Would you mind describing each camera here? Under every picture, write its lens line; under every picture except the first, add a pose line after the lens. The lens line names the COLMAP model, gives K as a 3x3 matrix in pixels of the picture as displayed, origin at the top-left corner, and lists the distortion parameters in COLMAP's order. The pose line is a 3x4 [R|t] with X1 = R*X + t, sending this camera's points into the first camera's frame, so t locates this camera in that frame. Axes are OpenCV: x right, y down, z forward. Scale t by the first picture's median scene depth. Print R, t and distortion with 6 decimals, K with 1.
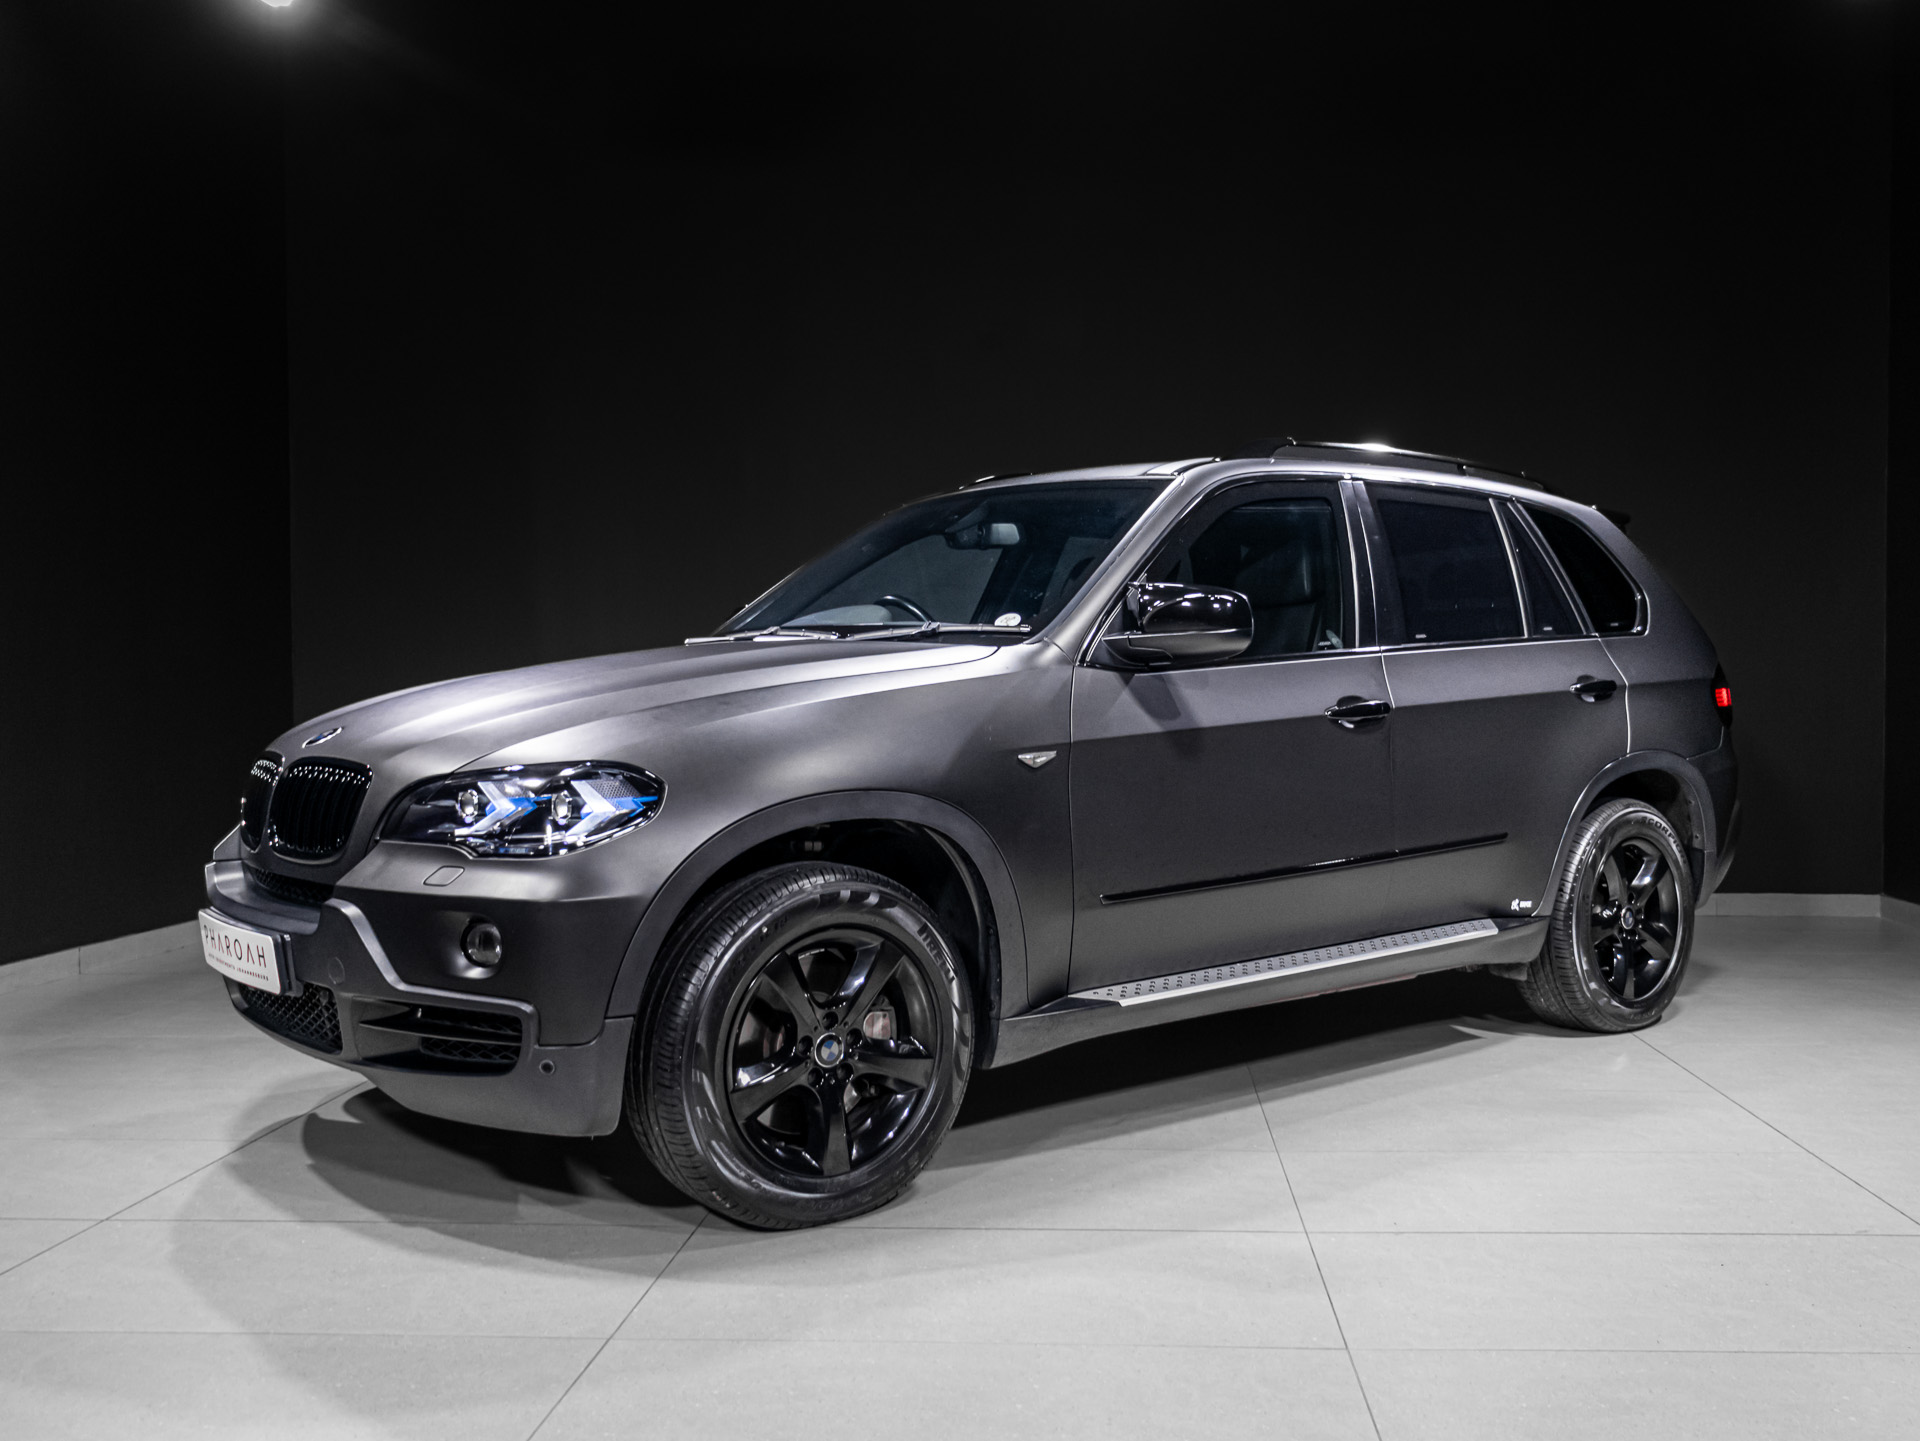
lens RADIAL K [[1765.7, 0, 1062.6], [0, 1765.7, 721.9], [0, 0, 1]] dist [0.005379, 0.000000]
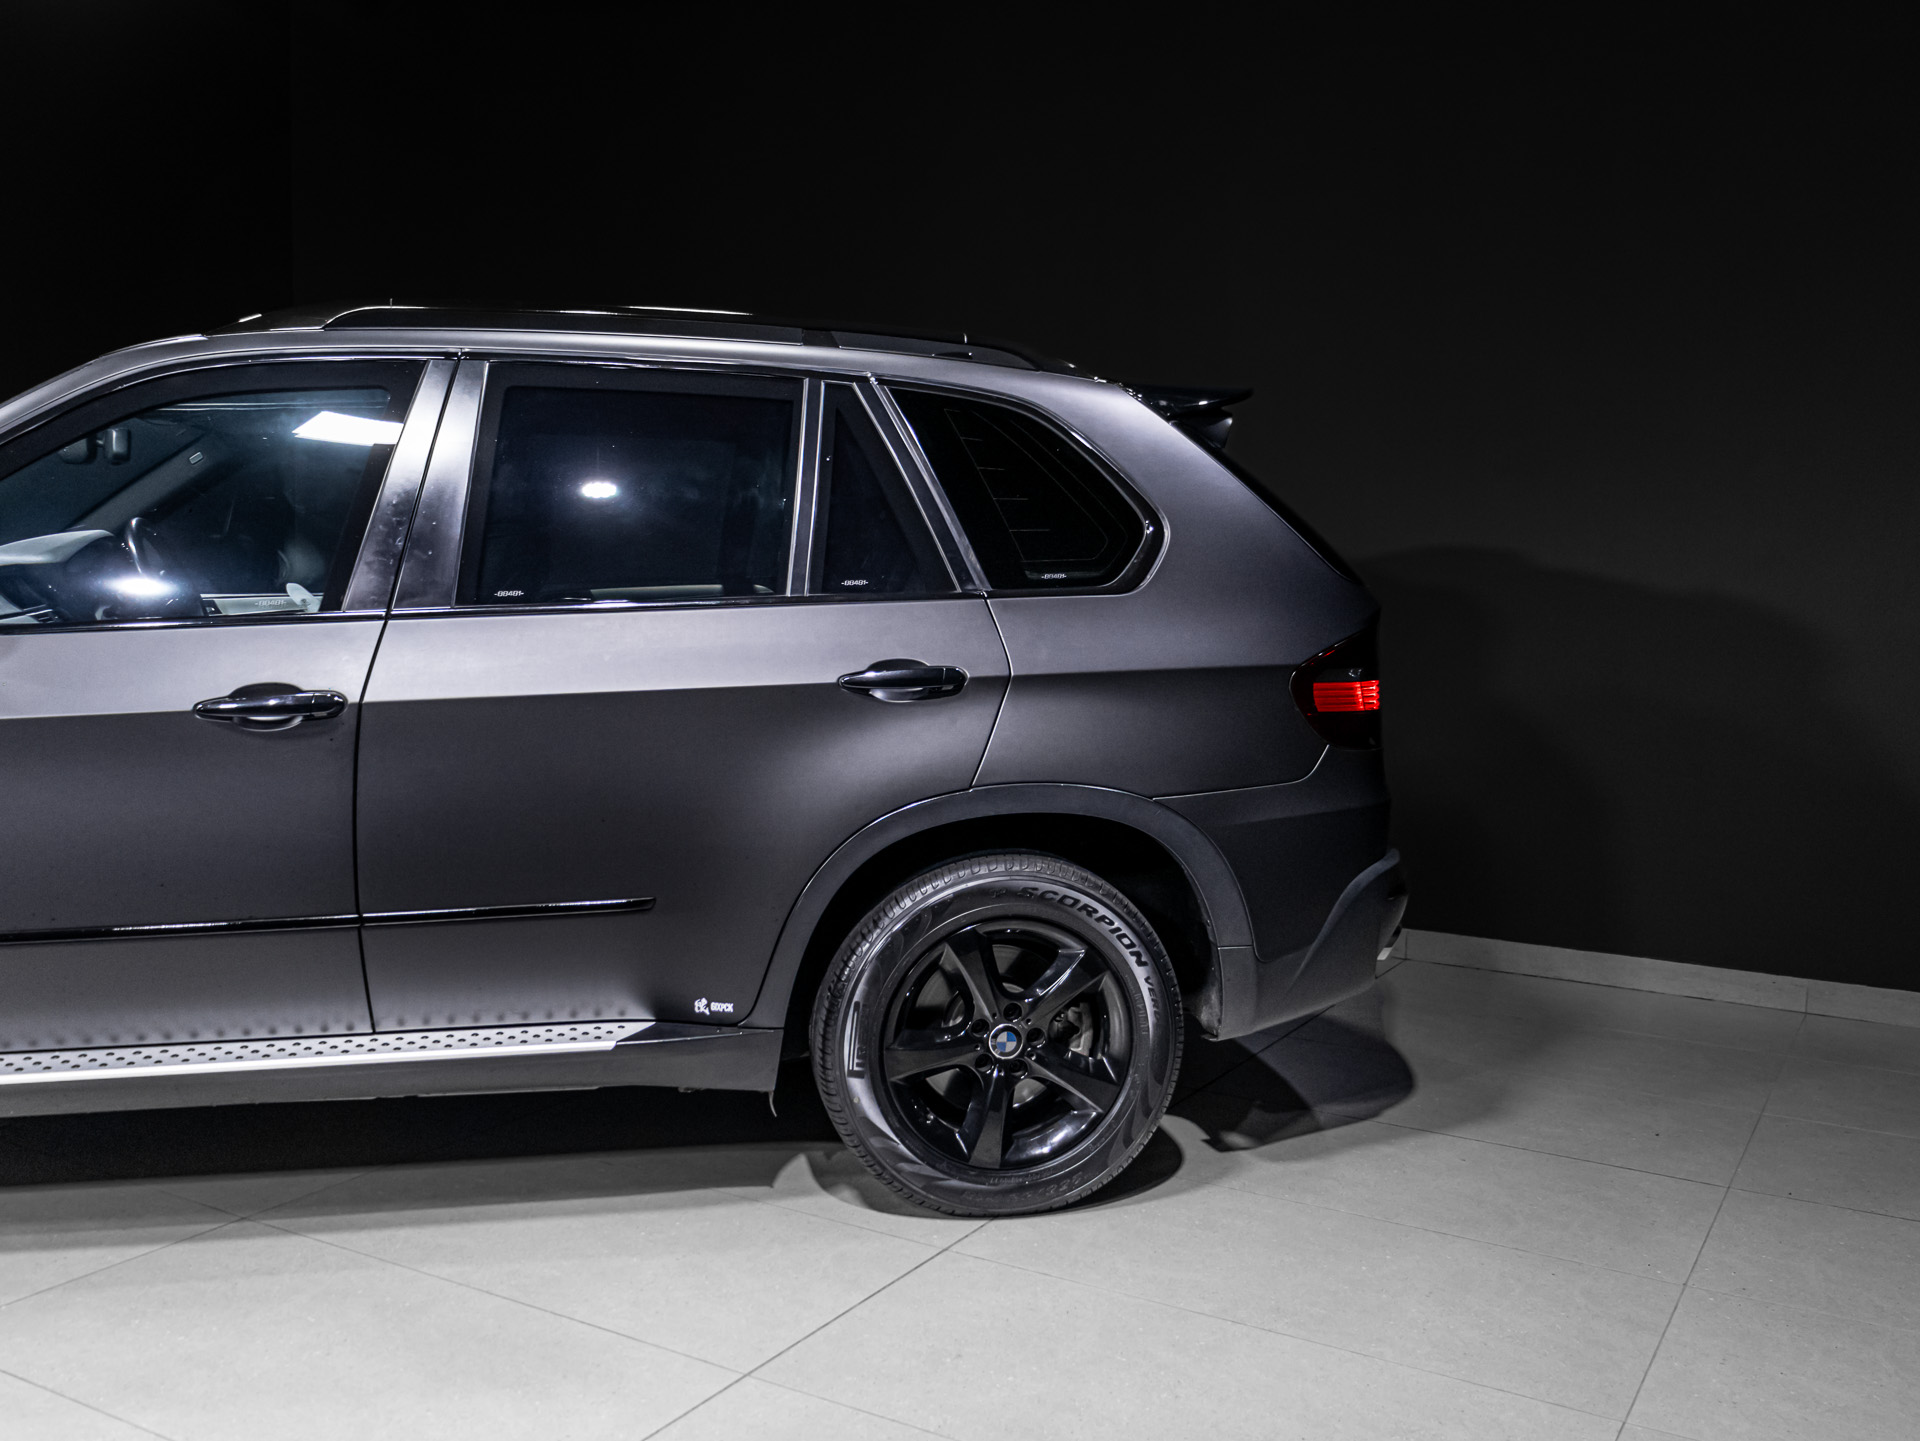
lens RADIAL K [[1765.7, 0, 949.1], [0, 1765.7, 745.5], [0, 0, 1]] dist [0.005379, 0.000000]
pose [[0.880141, 0.069198, -0.469642, 0.769432], [-0.035506, 0.996144, 0.080233, -0.059125], [0.473383, -0.053941, 0.879204, 0.568196]]
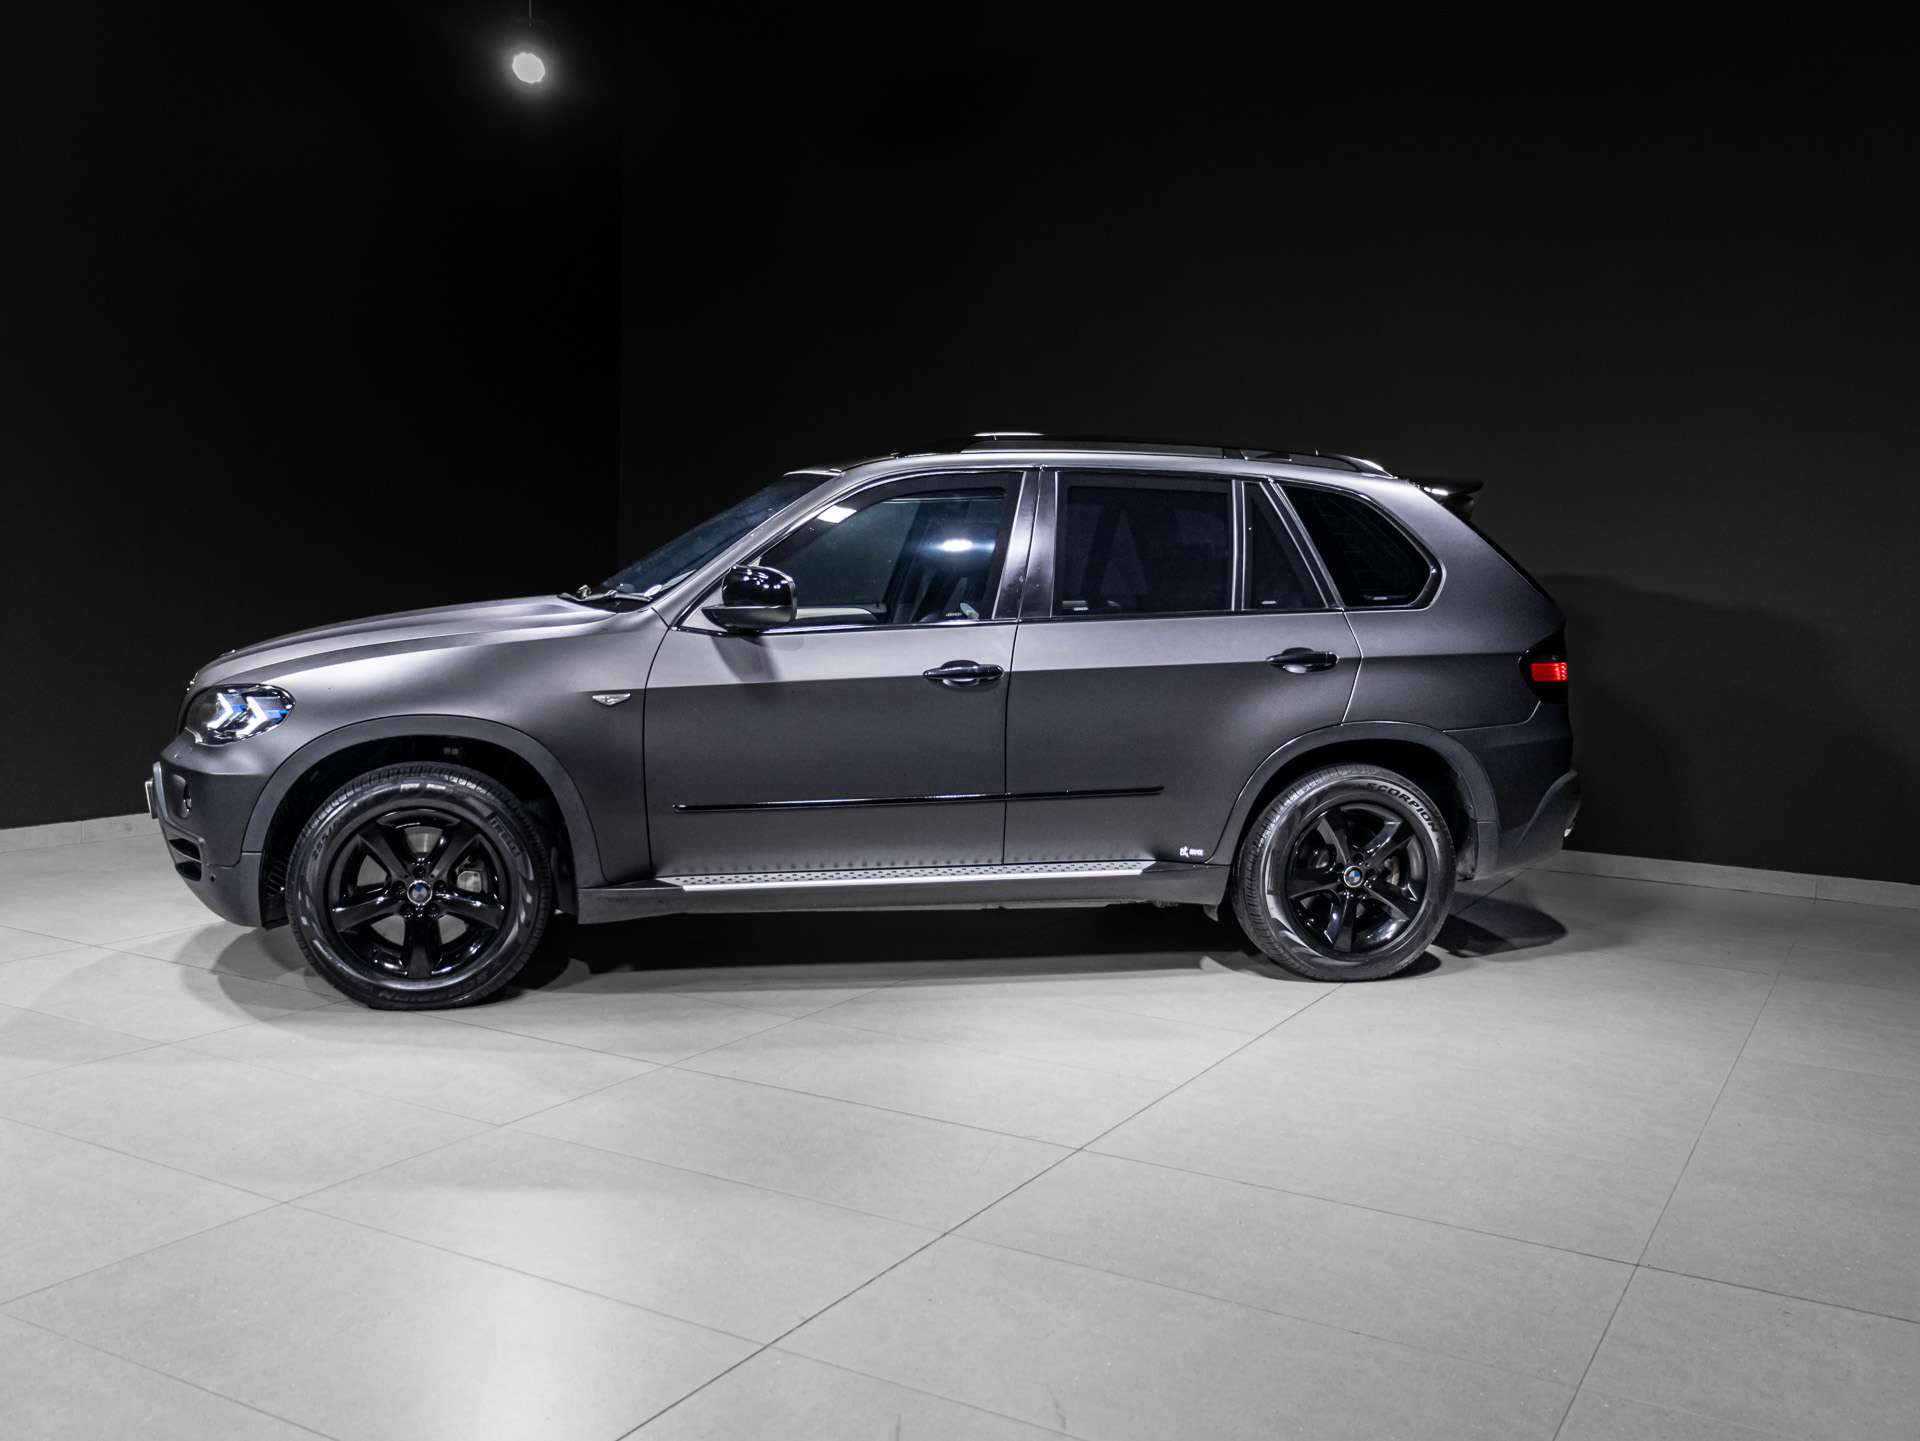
lens RADIAL K [[1765.7, 0, 953.7], [0, 1765.7, 728.6], [0, 0, 1]] dist [0.005379, 0.000000]
pose [[0.886802, 0.068395, -0.457061, 0.760812], [-0.039936, 0.996630, 0.071651, -0.057996], [0.460421, -0.045287, 0.886545, -0.063478]]
